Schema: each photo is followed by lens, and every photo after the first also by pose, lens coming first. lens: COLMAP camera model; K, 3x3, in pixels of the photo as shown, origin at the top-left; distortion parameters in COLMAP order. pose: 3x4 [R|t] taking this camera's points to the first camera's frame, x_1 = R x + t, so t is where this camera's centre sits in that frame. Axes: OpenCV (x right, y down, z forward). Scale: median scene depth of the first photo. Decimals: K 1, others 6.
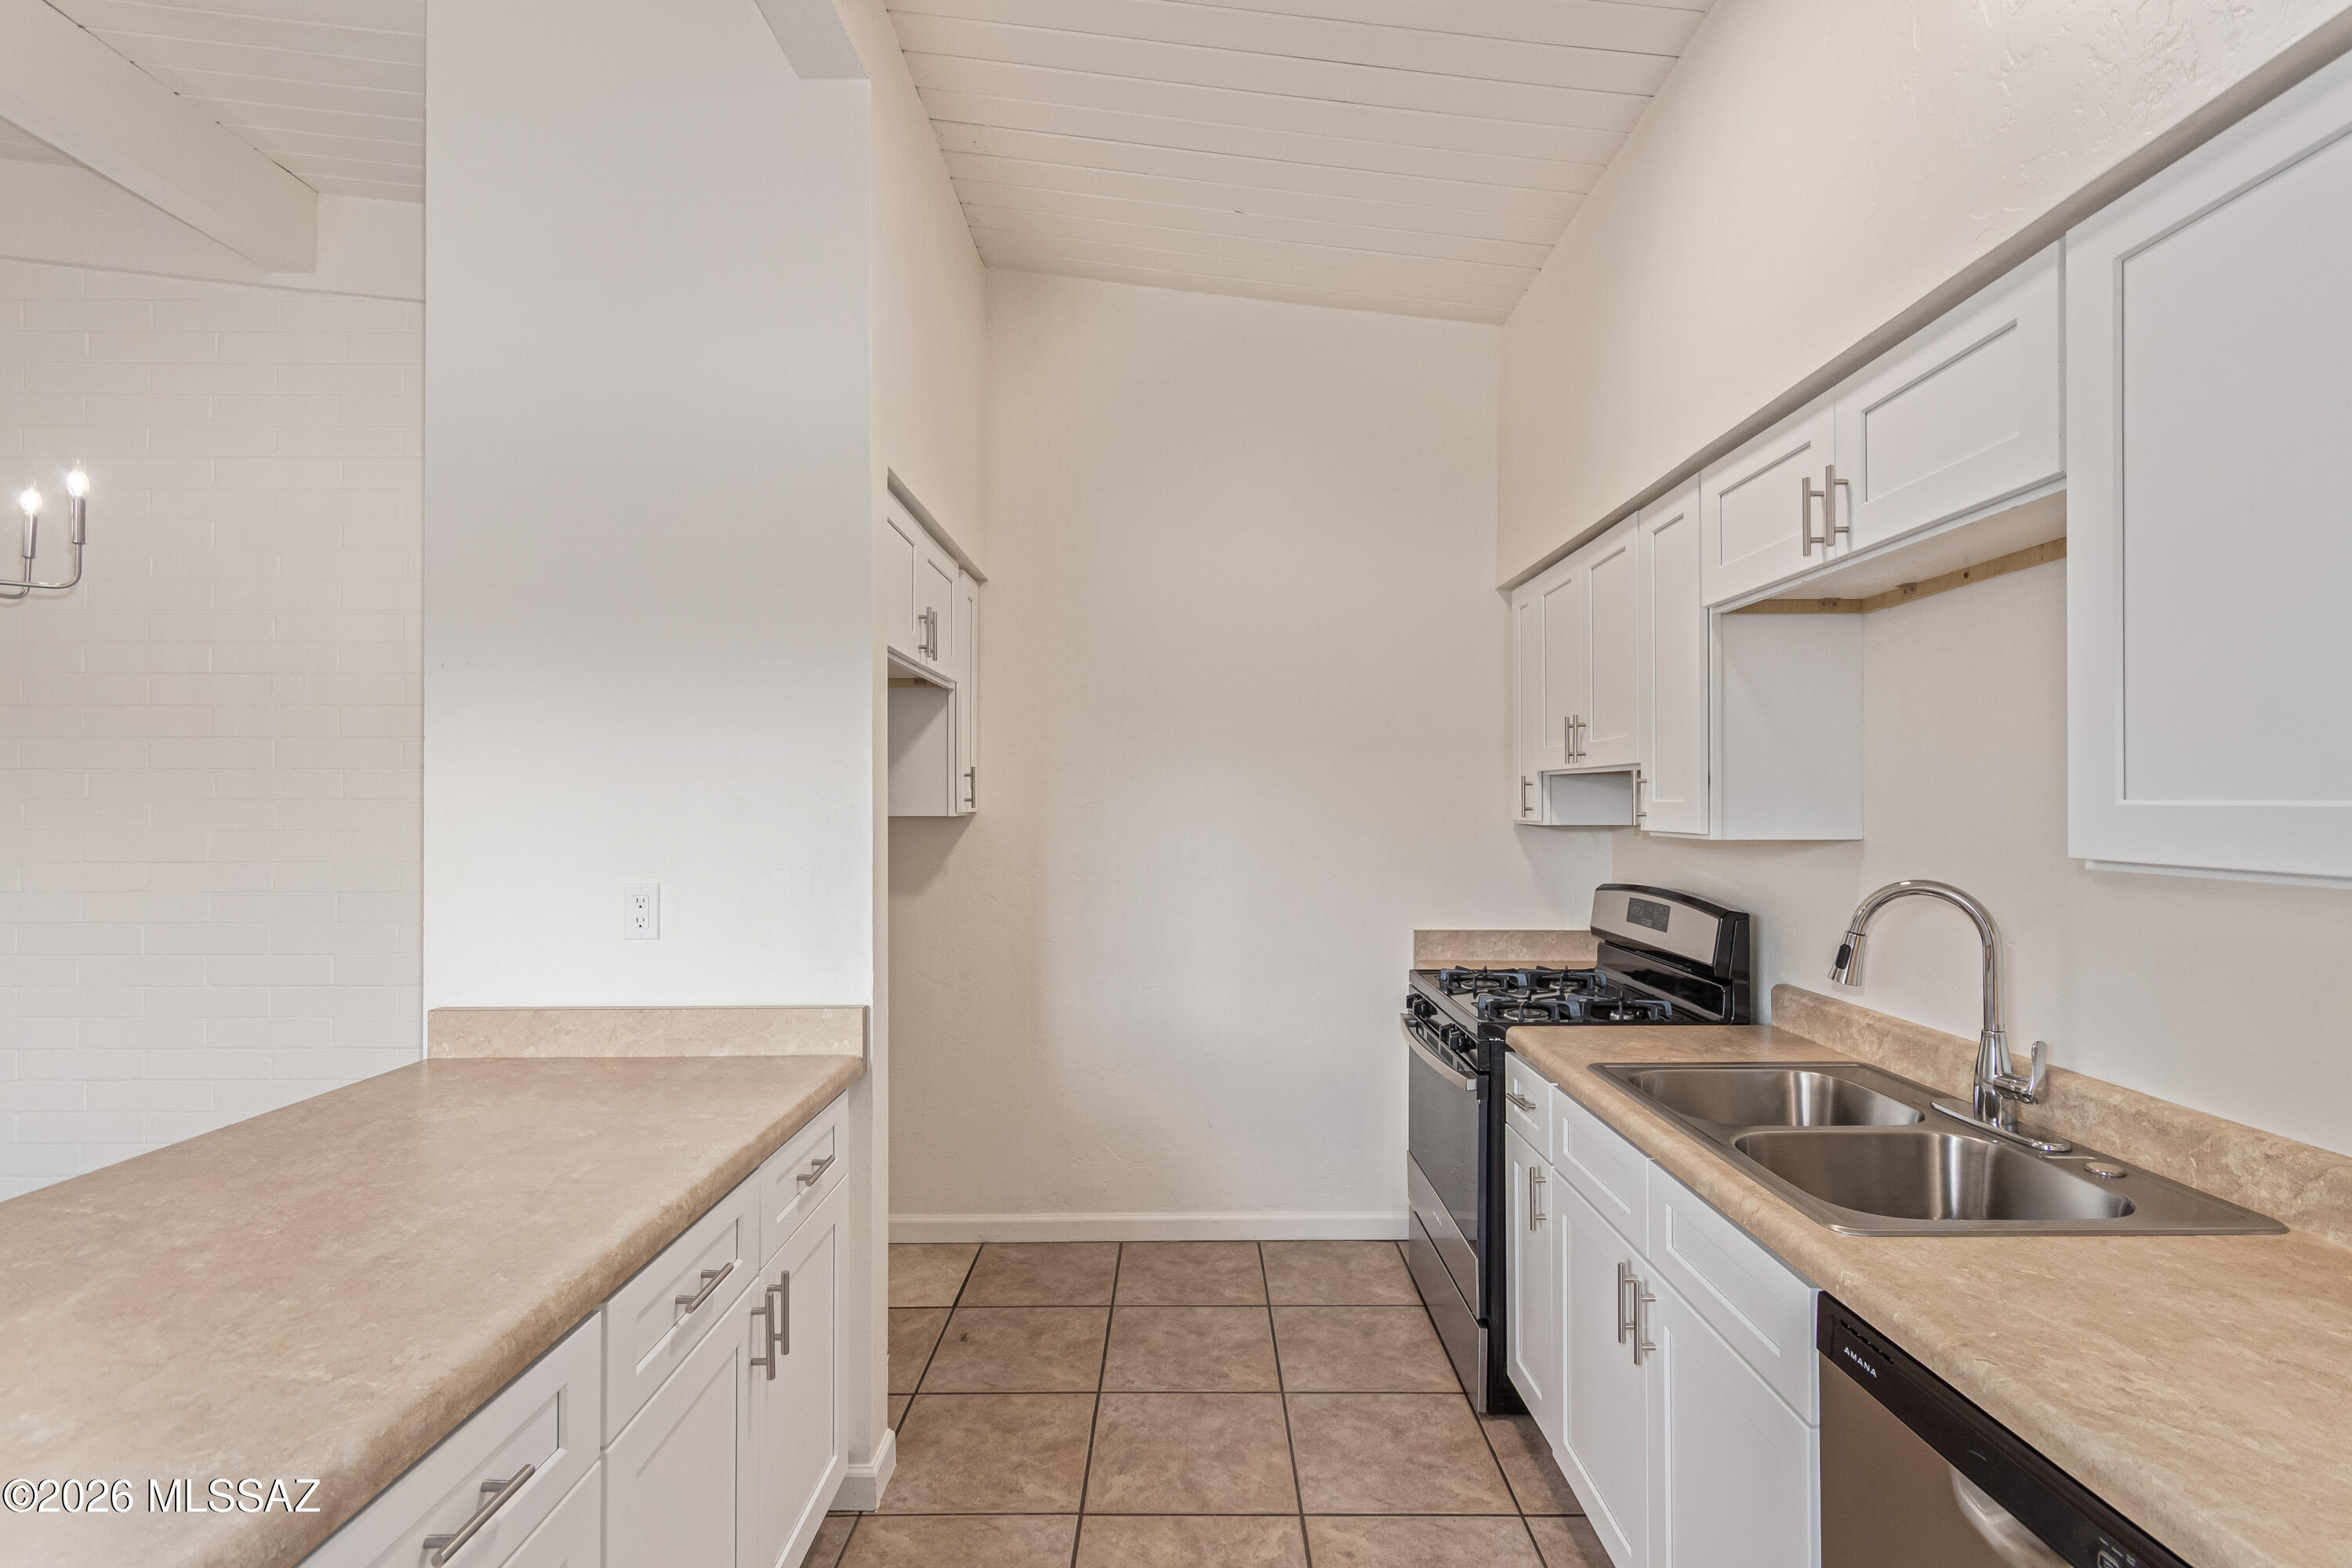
lens RADIAL K [[1085.8, 0, 1196.7], [0, 1085.8, 794.7], [0, 0, 1]] dist [0.004402, 0.001175]
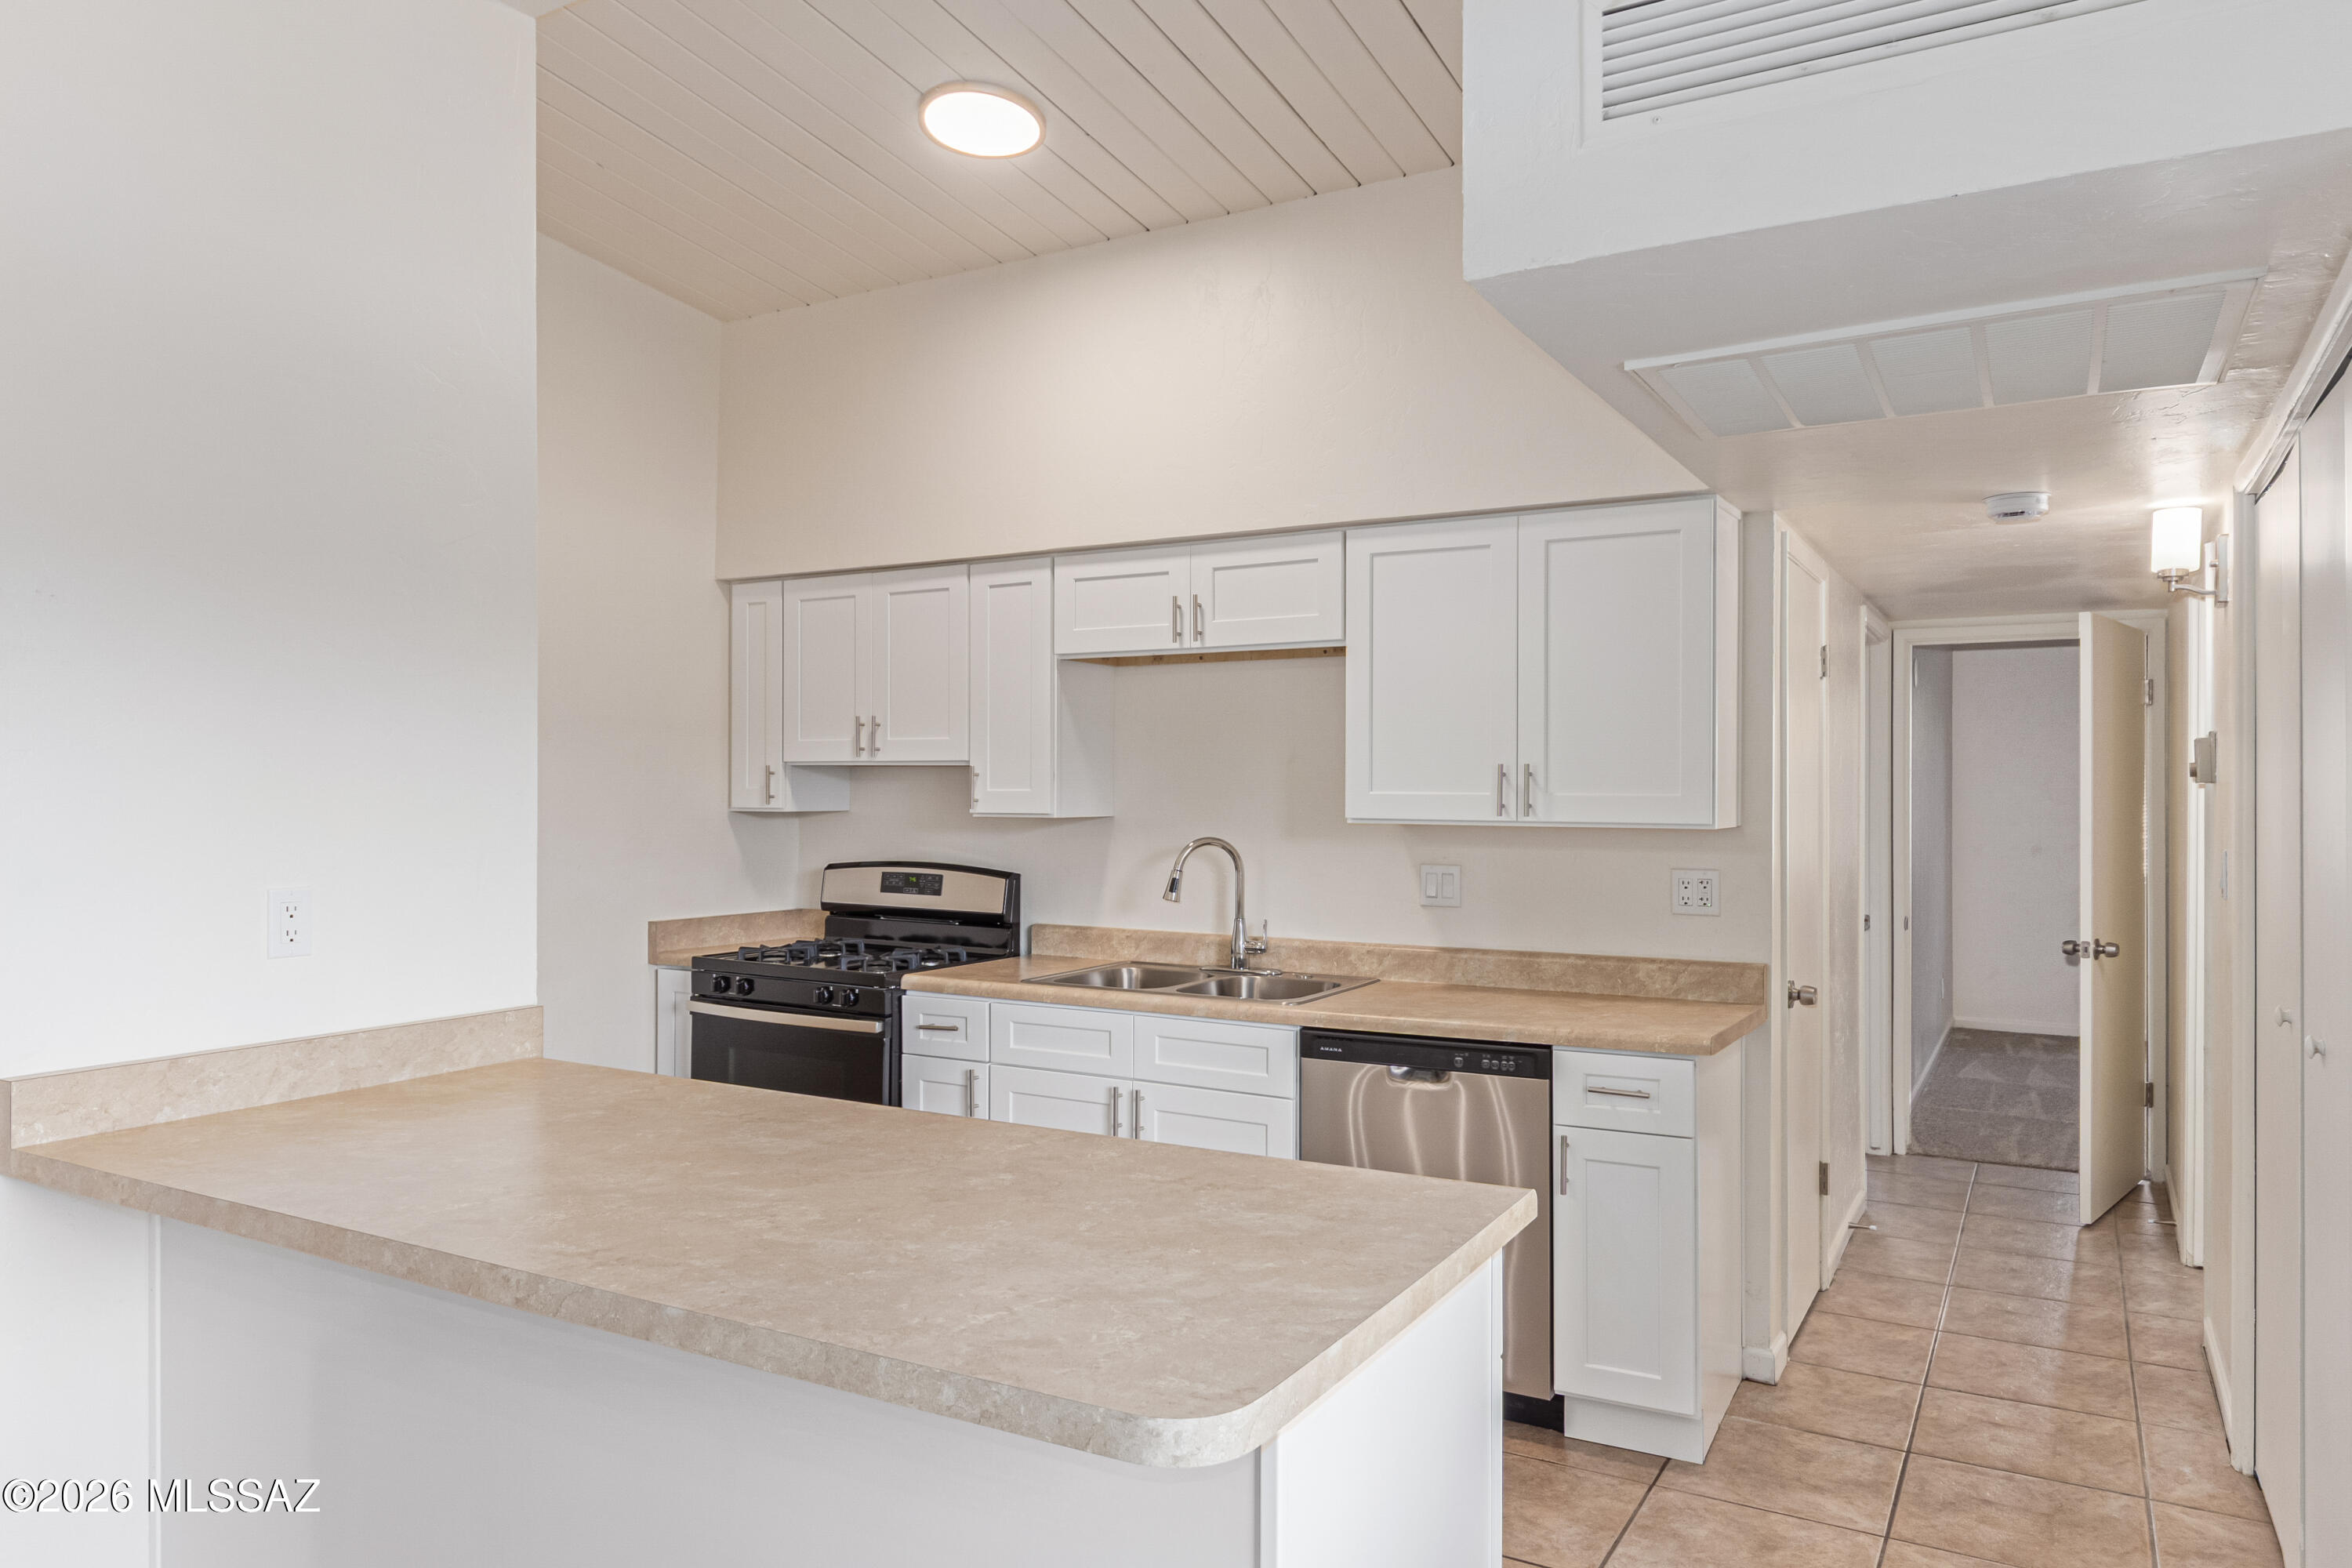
lens RADIAL K [[1521.6, 0, 1176.0], [0, 1521.6, 784.0], [0, 0, 1]] dist [0.000225, -0.000903]
pose [[0.509257, 0.007071, 0.860585, -1.155072], [-0.010842, 0.999940, -0.001801, -0.001383], [-0.860546, -0.008413, 0.509303, -0.148826]]
